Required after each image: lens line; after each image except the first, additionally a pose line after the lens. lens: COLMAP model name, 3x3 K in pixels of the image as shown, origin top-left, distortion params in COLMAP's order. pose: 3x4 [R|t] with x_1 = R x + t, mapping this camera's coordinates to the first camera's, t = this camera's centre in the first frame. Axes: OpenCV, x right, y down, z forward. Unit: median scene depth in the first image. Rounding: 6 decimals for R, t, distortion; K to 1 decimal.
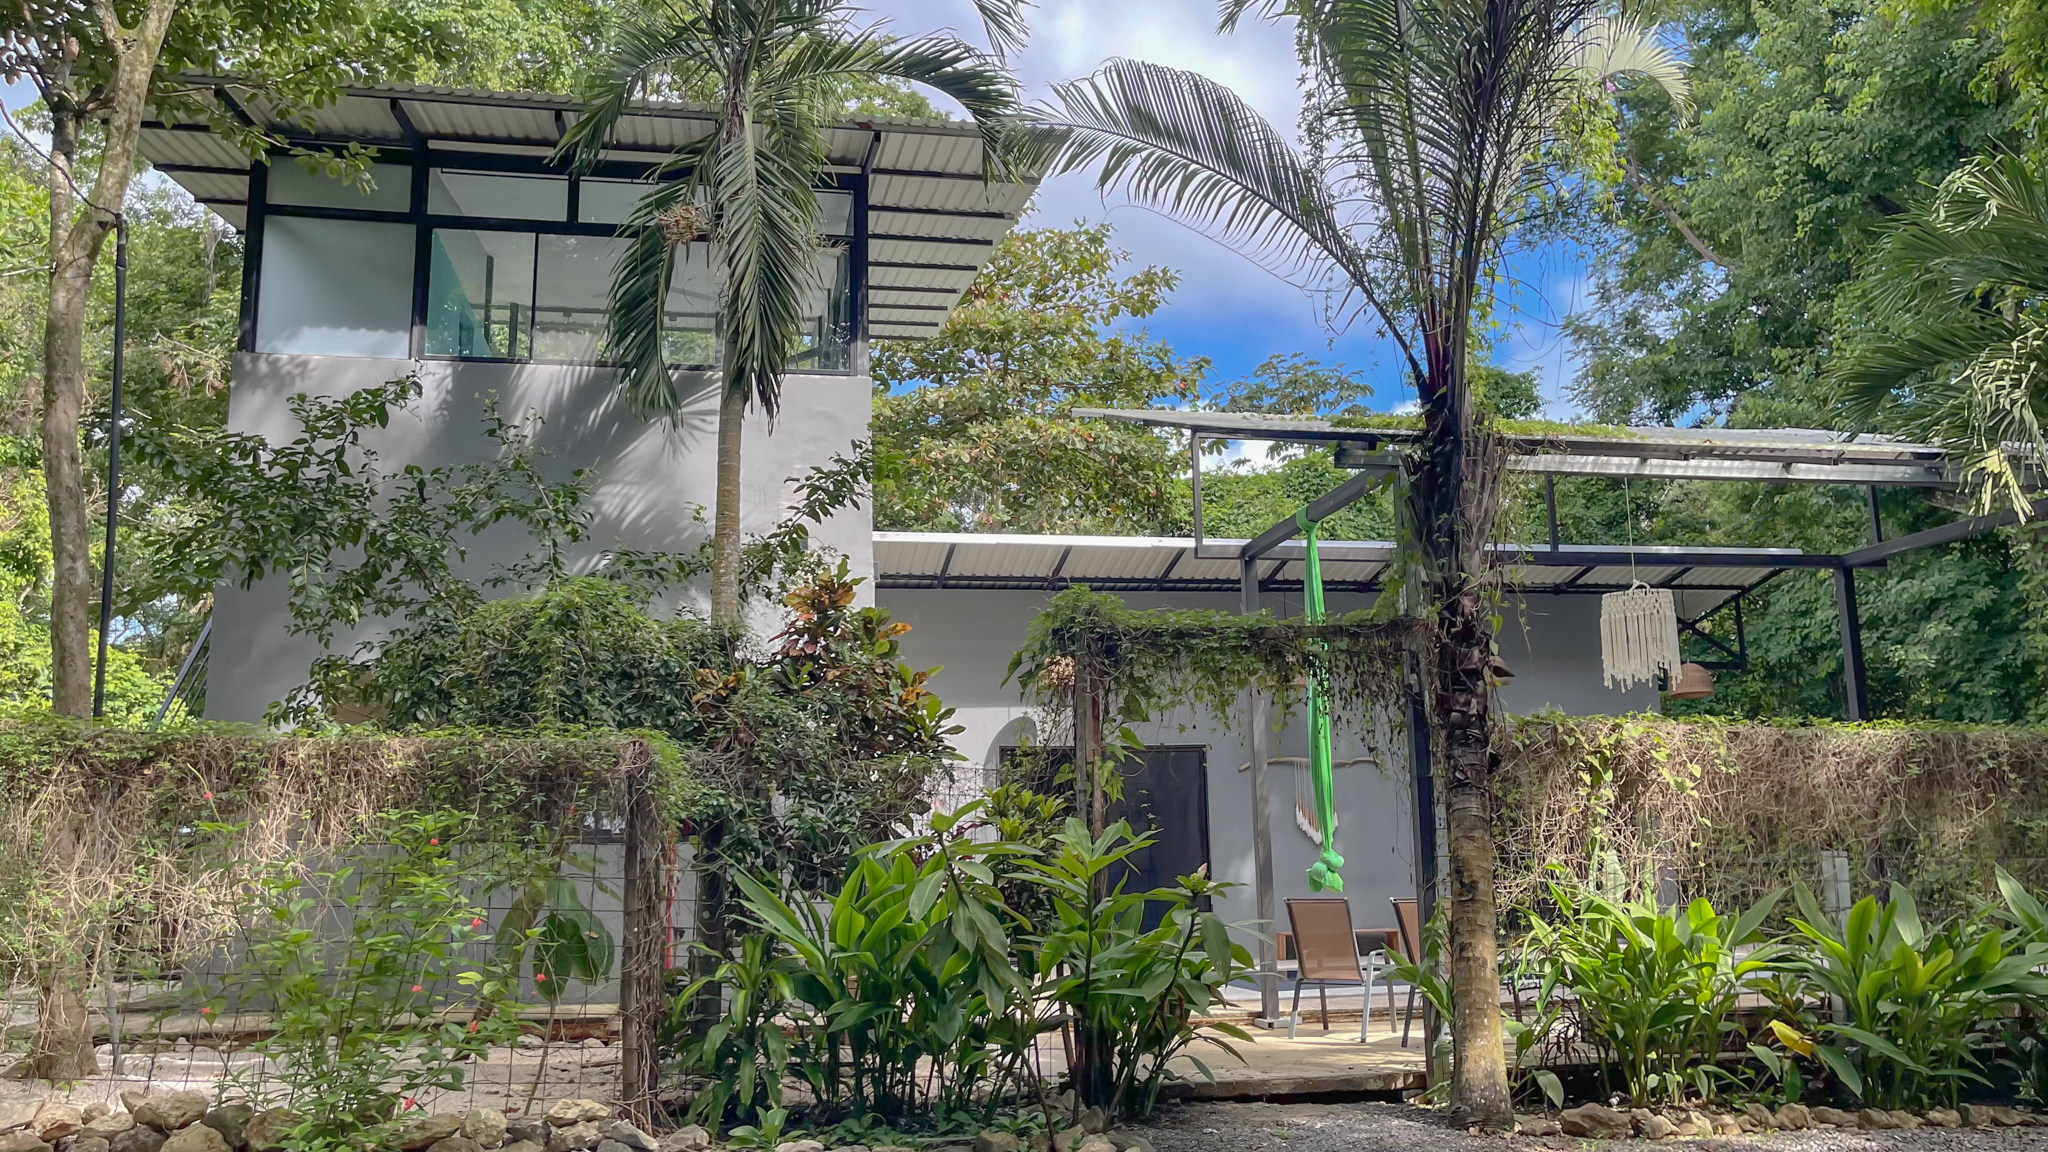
lens RADIAL K [[1555.2, 0, 1052.9], [0, 1555.2, 594.7], [0, 0, 1]] dist [-0.079094, 0.154409]
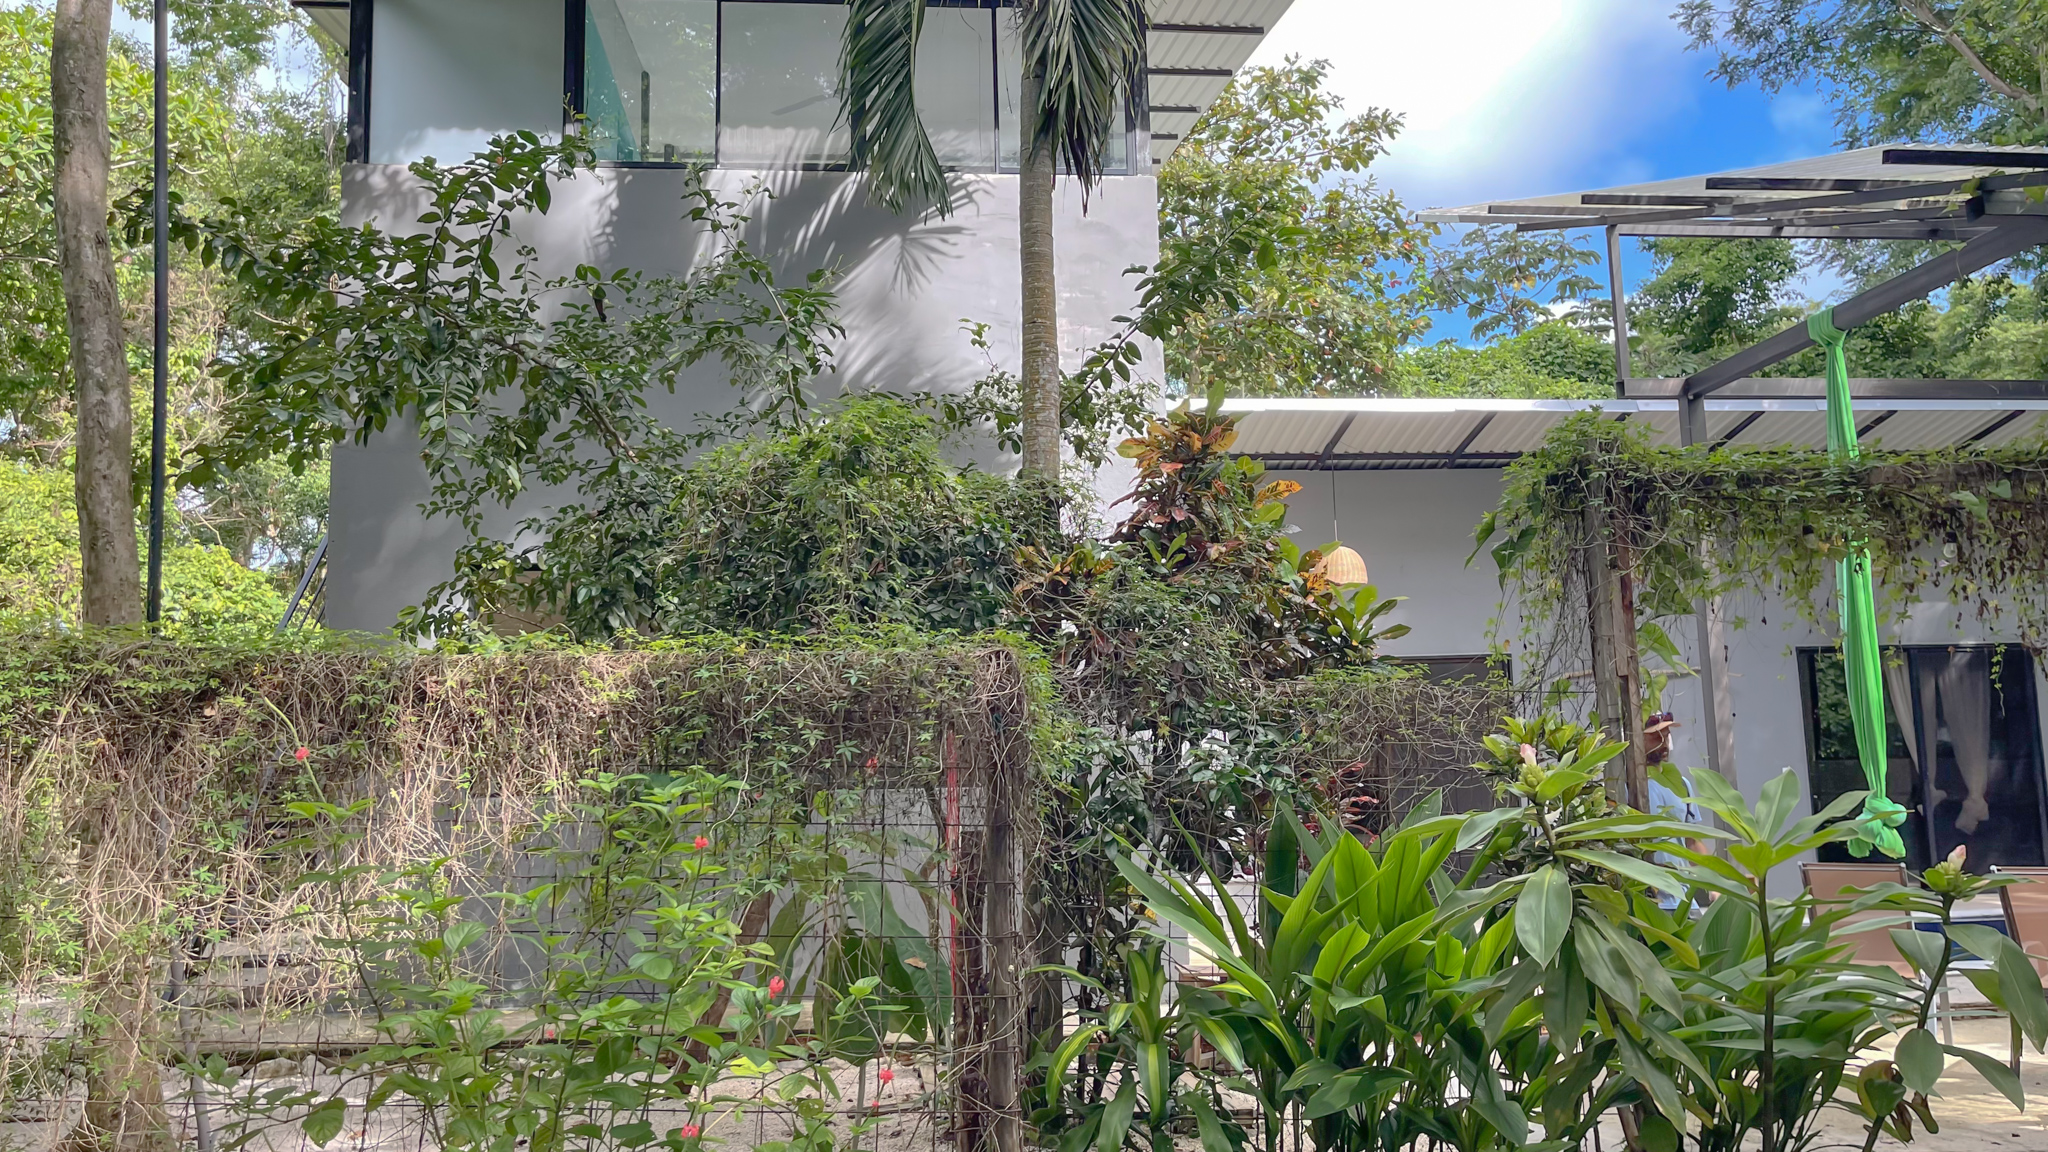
lens RADIAL K [[1568.8, 0, 1072.5], [0, 1568.8, 587.4], [0, 0, 1]] dist [-0.079638, 0.171231]
pose [[0.997687, -0.015568, -0.066168, -0.155591], [0.018884, 0.998581, 0.049788, 0.031352], [0.065299, -0.050922, 0.996566, 0.312166]]
